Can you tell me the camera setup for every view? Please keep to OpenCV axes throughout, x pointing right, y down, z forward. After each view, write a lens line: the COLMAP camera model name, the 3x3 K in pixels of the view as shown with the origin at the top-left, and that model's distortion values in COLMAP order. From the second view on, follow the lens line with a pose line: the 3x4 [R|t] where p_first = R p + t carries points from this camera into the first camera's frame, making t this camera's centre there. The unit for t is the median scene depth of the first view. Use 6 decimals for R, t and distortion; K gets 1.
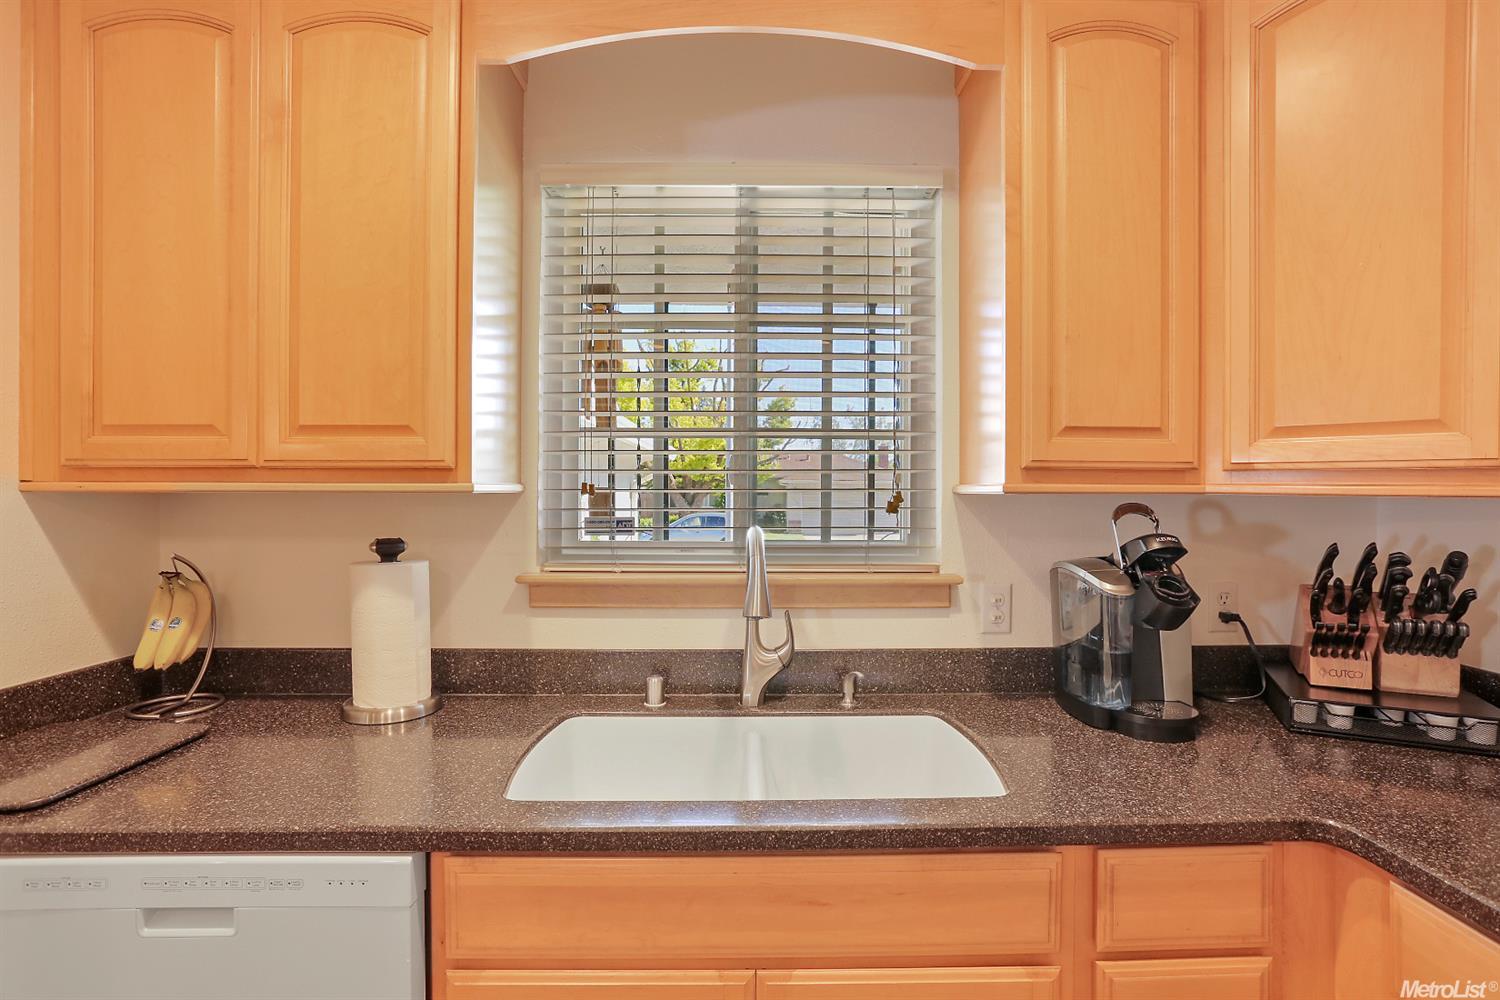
lens RADIAL K [[720.9, 0, 753.1], [0, 720.9, 475.2], [0, 0, 1]] dist [-0.020321, 0.009413]
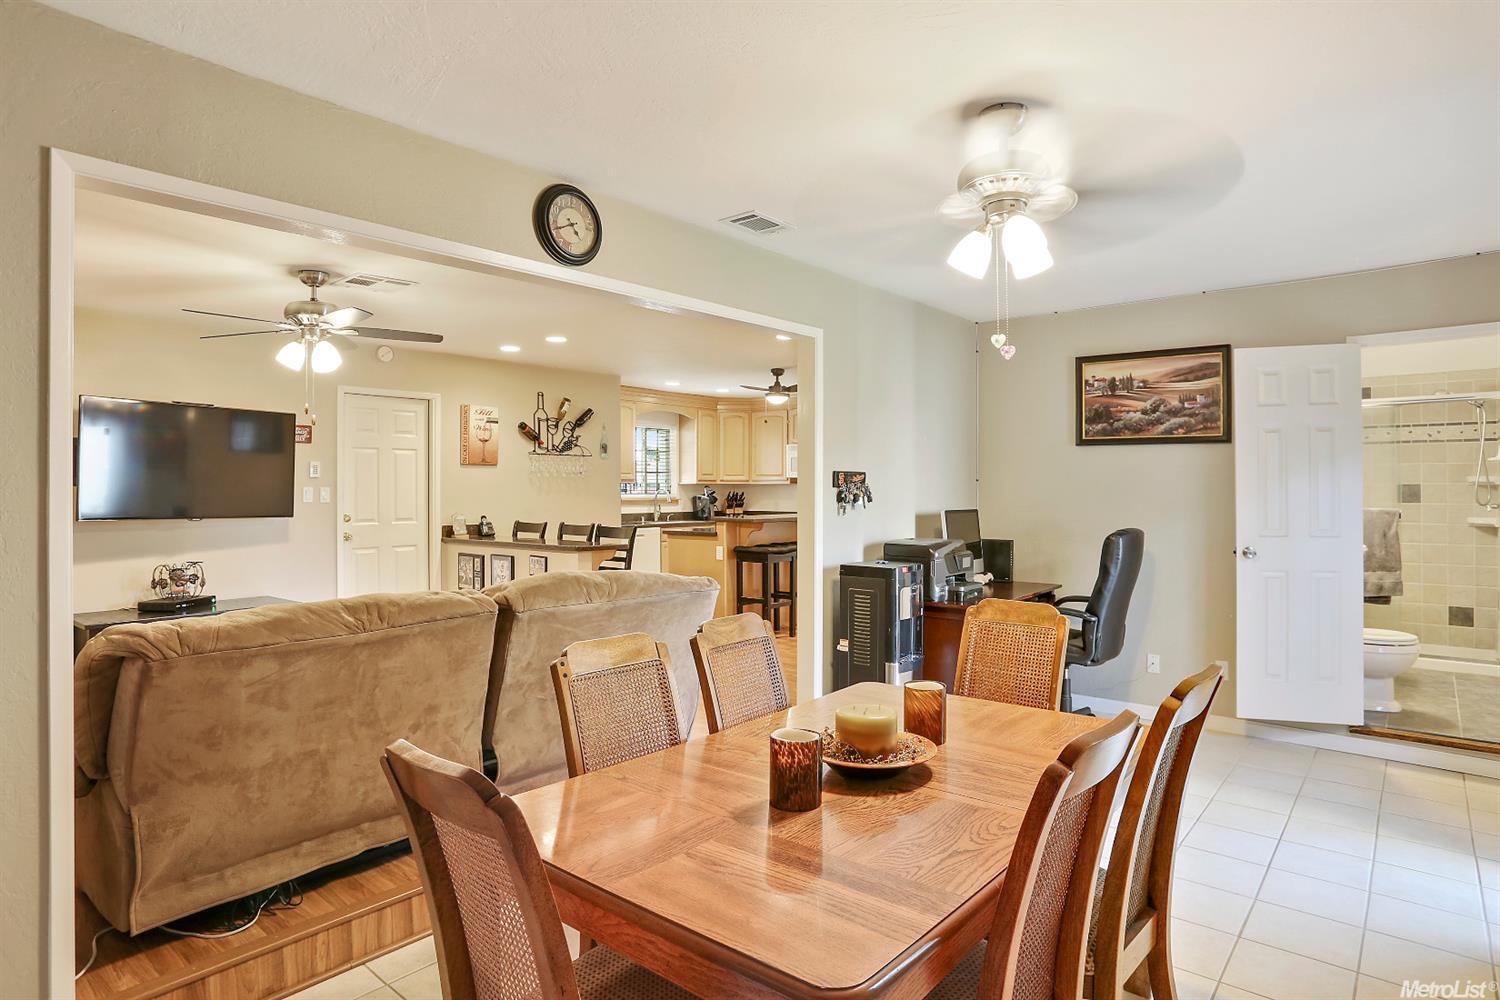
lens RADIAL K [[902.1, 0, 755.4], [0, 902.1, 488.6], [0, 0, 1]] dist [-0.010221, -0.000781]
pose [[0.663239, -0.000974, 0.748407, -5.369024], [-0.012486, 0.999846, 0.012367, -0.040887], [-0.748303, -0.017546, 0.663125, -4.797749]]
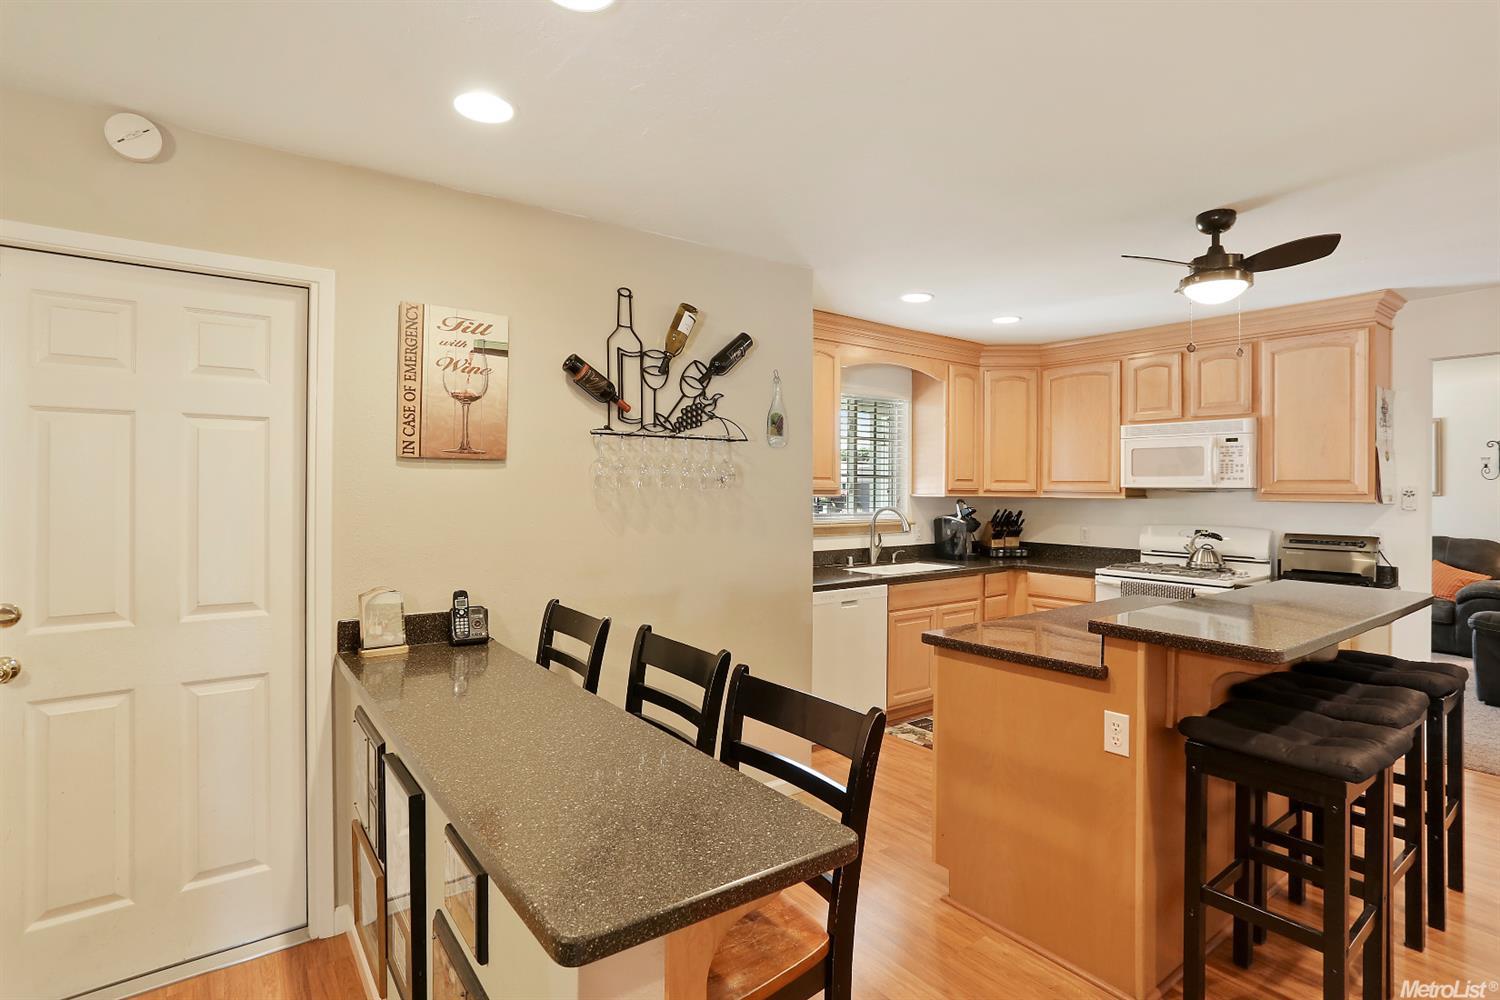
lens RADIAL K [[720.9, 0, 742.0], [0, 720.9, 473.4], [0, 0, 1]] dist [-0.020321, 0.009413]
pose [[0.822137, 0.012861, 0.569144, -2.554378], [-0.016194, 0.999869, 0.000798, -0.080248], [-0.569059, -0.009872, 0.822237, -1.414928]]
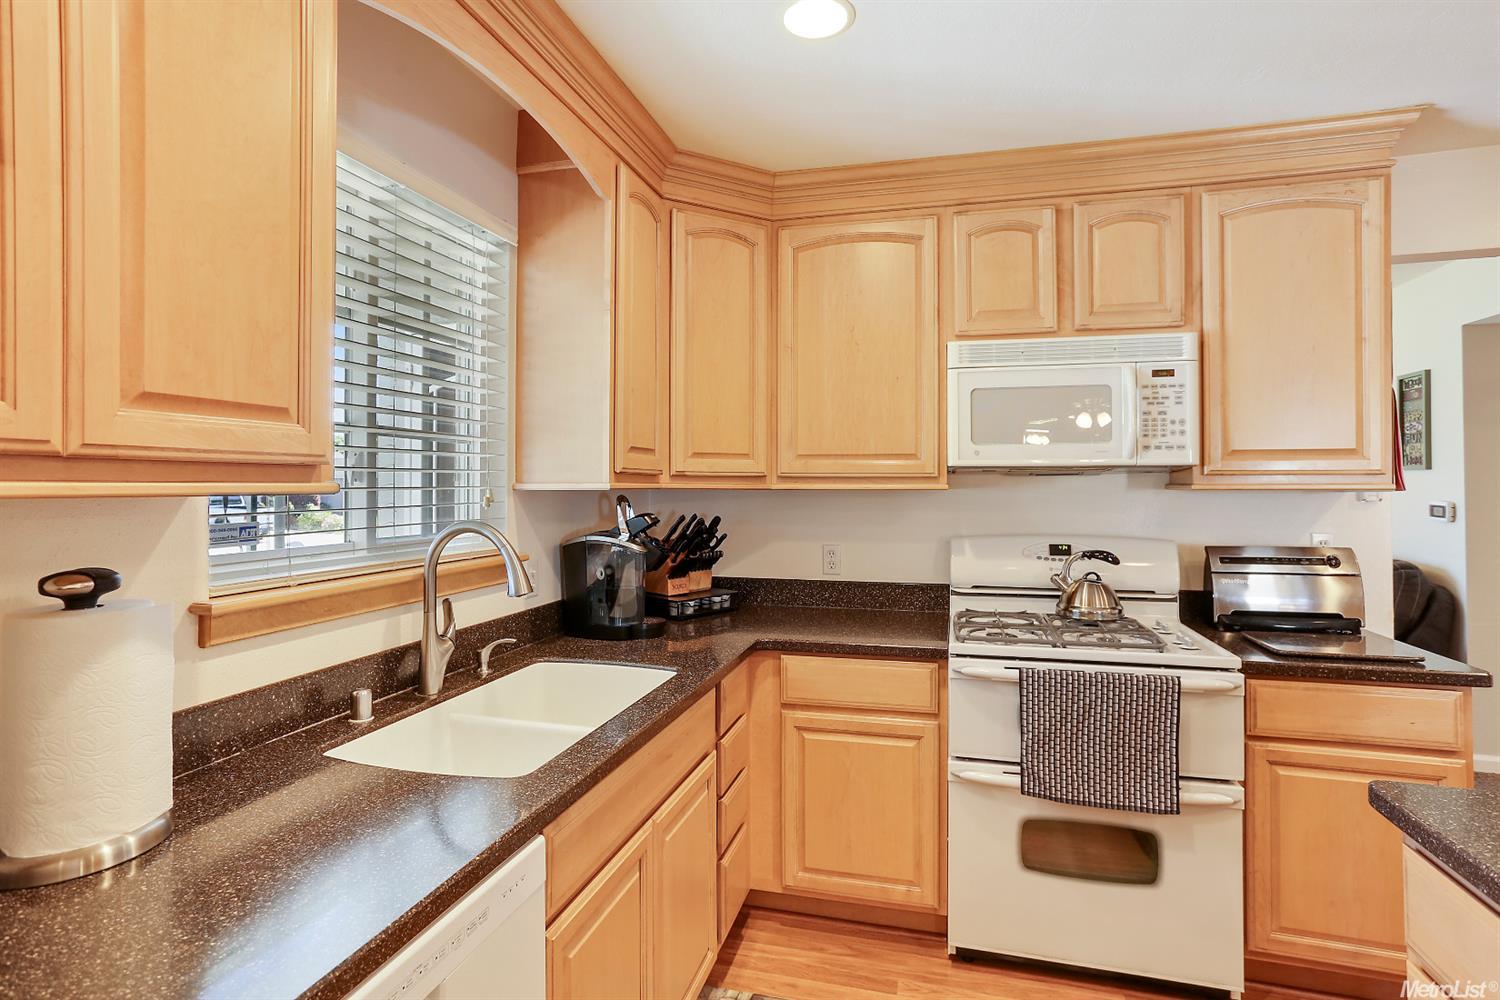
lens RADIAL K [[787.1, 0, 718.7], [0, 787.1, 473.8], [0, 0, 1]] dist [-0.002553, 0.000277]
pose [[0.311316, 0.011148, 0.950241, -1.088504], [-0.019028, 0.999804, -0.005495, -0.002260], [-0.950116, -0.016370, 0.311467, 0.278625]]
